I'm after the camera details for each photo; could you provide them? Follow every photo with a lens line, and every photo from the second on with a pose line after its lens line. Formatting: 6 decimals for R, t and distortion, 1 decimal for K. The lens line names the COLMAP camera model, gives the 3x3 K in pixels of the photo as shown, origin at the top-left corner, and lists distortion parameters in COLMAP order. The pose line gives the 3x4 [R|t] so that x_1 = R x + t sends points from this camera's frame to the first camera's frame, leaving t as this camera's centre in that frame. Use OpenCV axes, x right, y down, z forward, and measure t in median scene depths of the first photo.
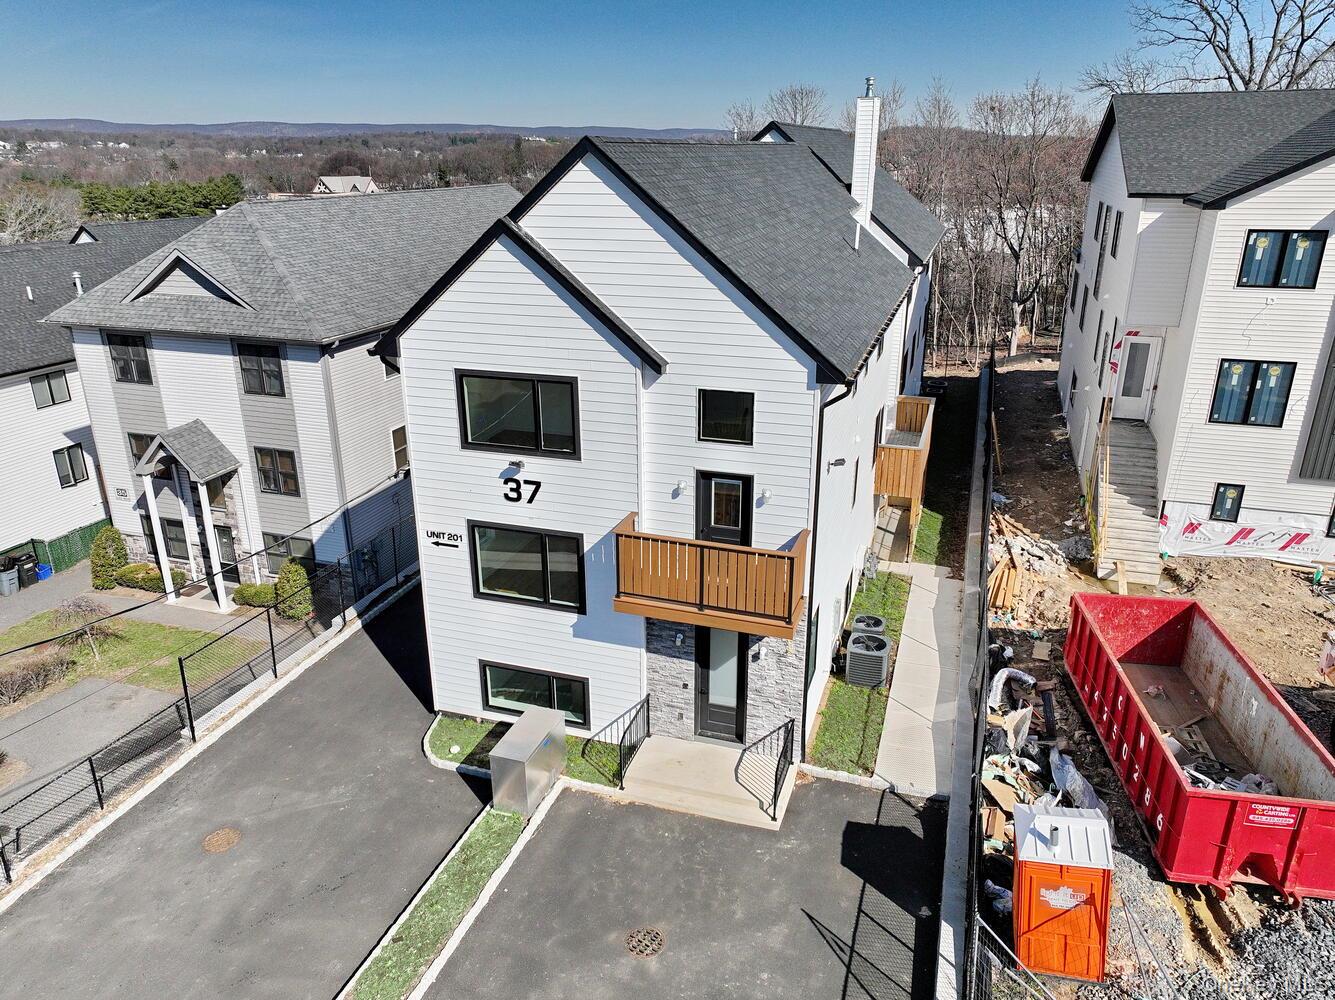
lens RADIAL K [[926.2, 0, 664.7], [0, 926.2, 500.9], [0, 0, 1]] dist [0.000394, 0.014992]
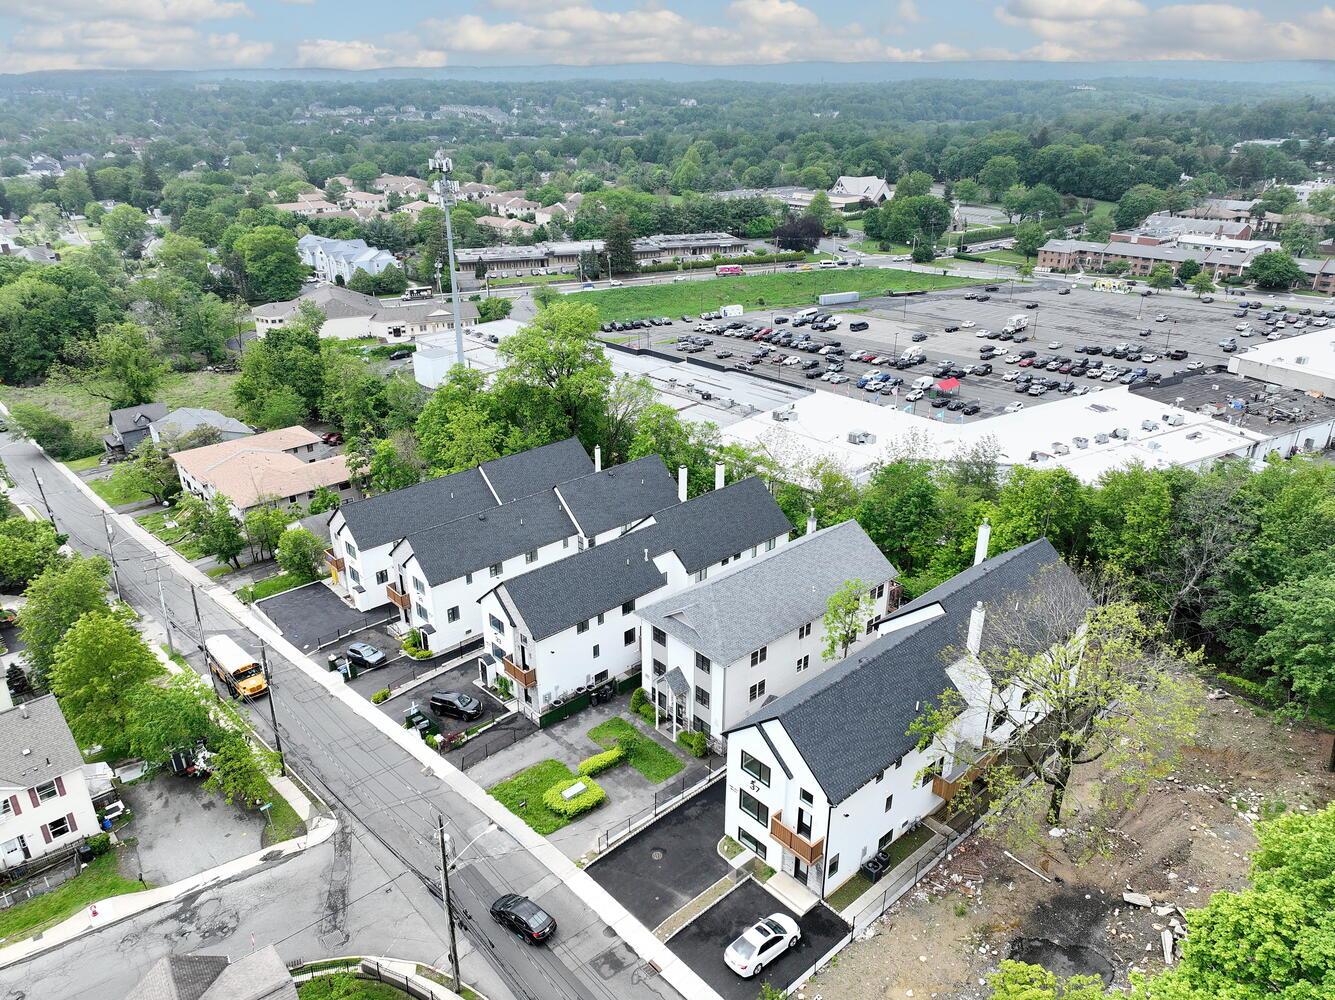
lens RADIAL K [[926.2, 0, 663.5], [0, 926.2, 503.1], [0, 0, 1]] dist [0.000394, 0.014992]
pose [[0.864284, 0.204297, -0.459648, 0.818712], [-0.174740, 0.978839, 0.106494, -1.216670], [0.471678, -0.011722, 0.881693, -1.914250]]
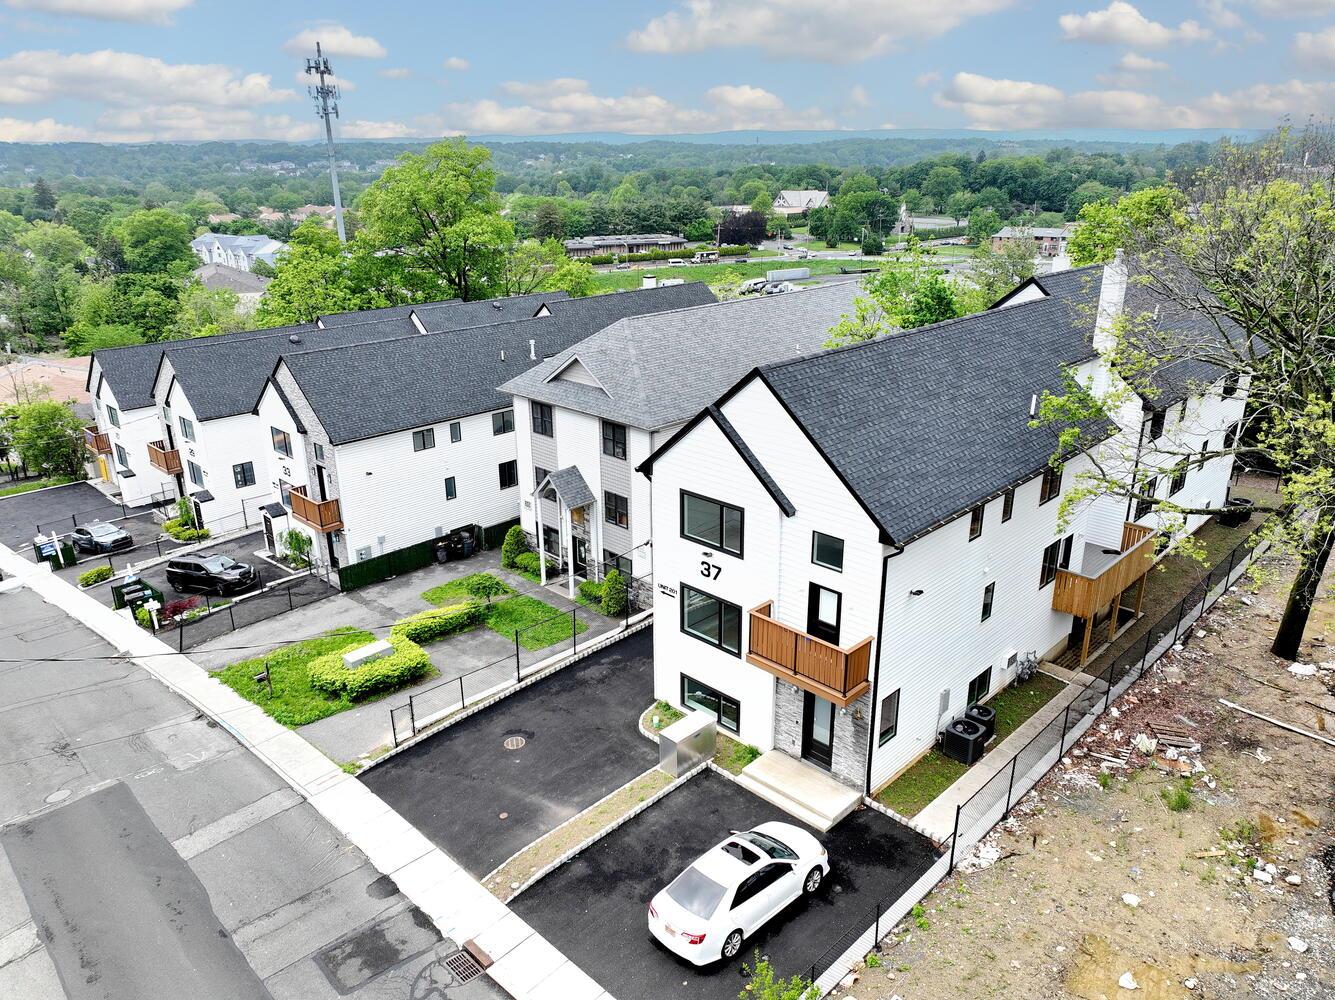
lens RADIAL K [[926.2, 0, 664.2], [0, 926.2, 506.0], [0, 0, 1]] dist [0.000394, 0.014992]
pose [[0.893468, 0.151892, -0.422664, 0.387740], [-0.151593, 0.987839, 0.034545, -0.150278], [0.422771, 0.033208, 0.905628, -0.406475]]
